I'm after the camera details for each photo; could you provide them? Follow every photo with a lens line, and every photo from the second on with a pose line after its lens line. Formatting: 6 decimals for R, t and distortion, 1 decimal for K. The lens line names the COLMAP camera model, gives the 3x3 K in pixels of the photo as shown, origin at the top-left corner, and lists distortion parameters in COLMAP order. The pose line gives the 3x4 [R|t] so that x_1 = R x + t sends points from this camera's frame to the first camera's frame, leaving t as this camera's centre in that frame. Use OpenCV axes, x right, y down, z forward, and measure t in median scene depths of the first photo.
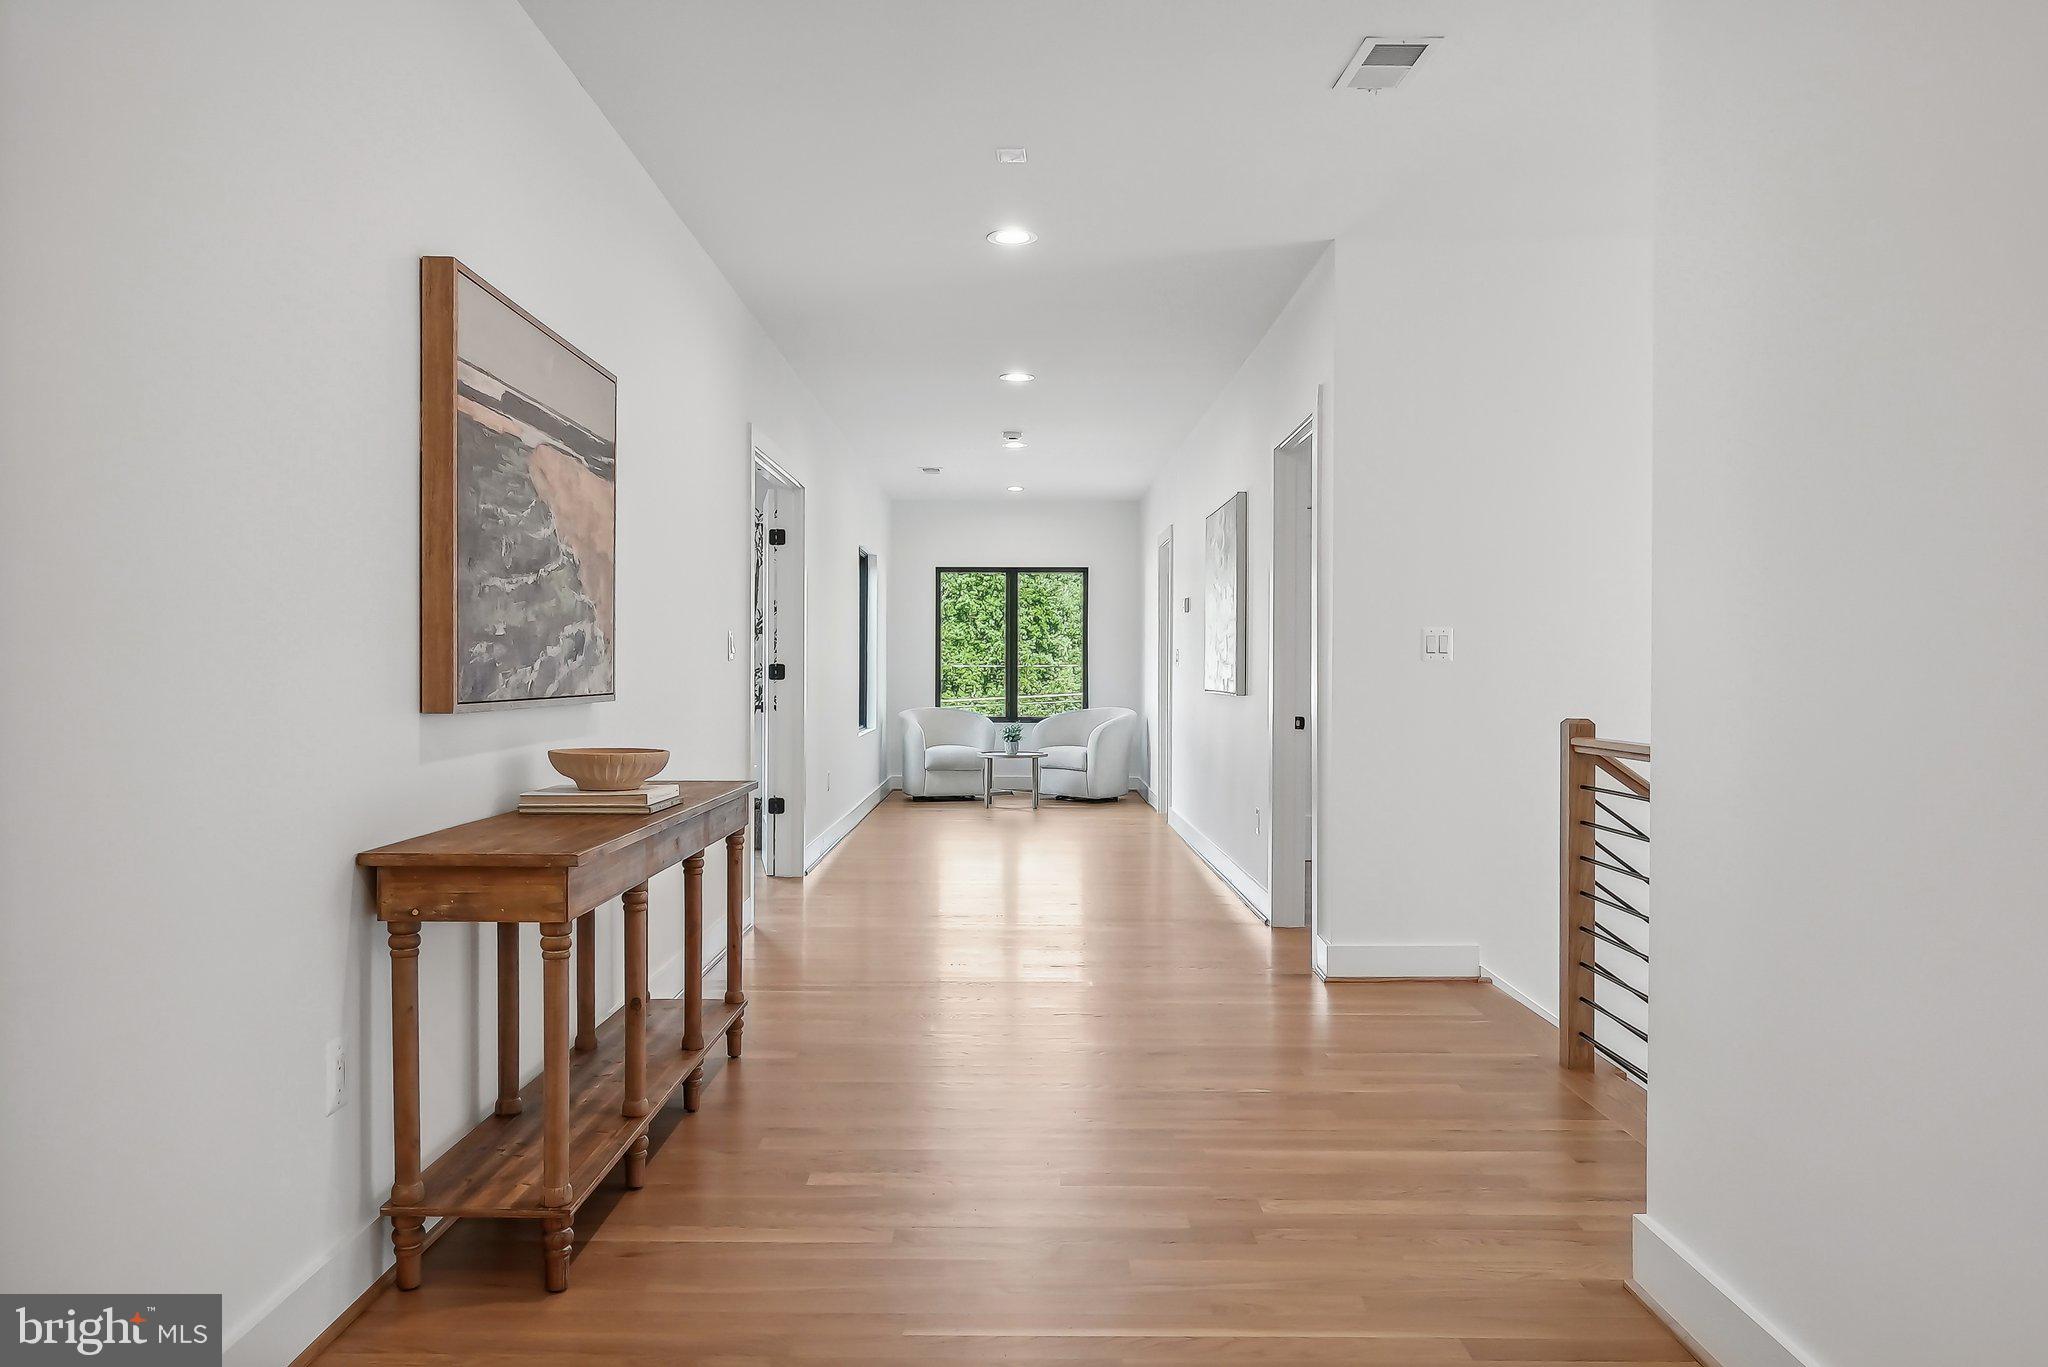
lens RADIAL K [[1466.5, 0, 1023.8], [0, 1466.5, 680.8], [0, 0, 1]] dist [-0.000231, -0.000041]
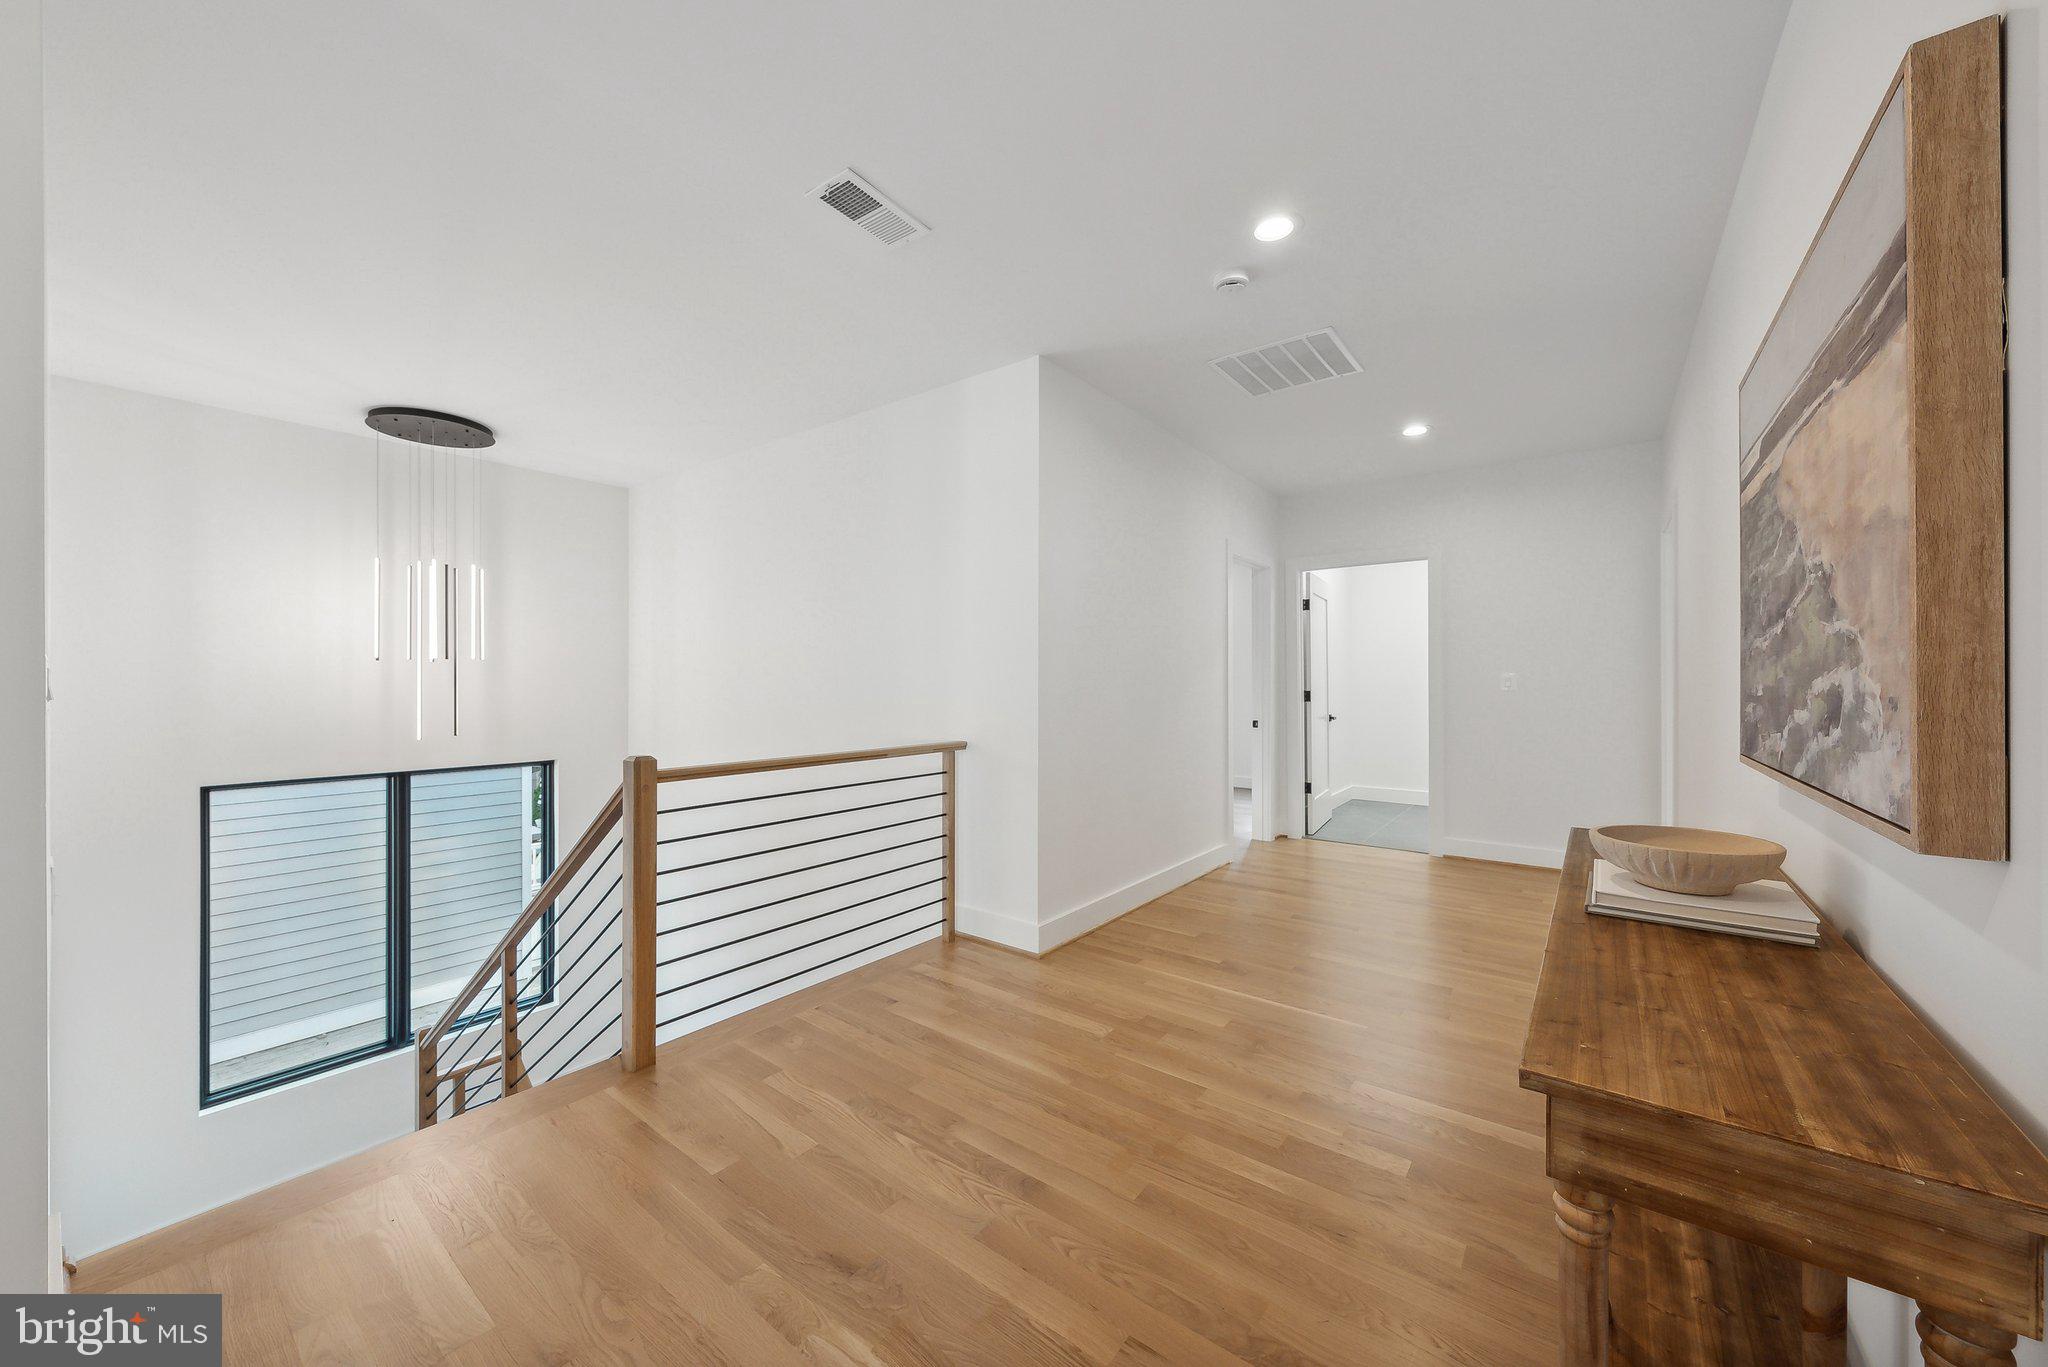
lens RADIAL K [[747.5, 0, 1021.4], [0, 747.5, 679.9], [0, 0, 1]] dist [0.000184, 0.000010]
pose [[-0.789125, -0.003636, 0.614222, -0.231978], [0.000532, 0.999978, 0.006603, -0.038531], [-0.614233, 0.005538, -0.789106, 1.440214]]
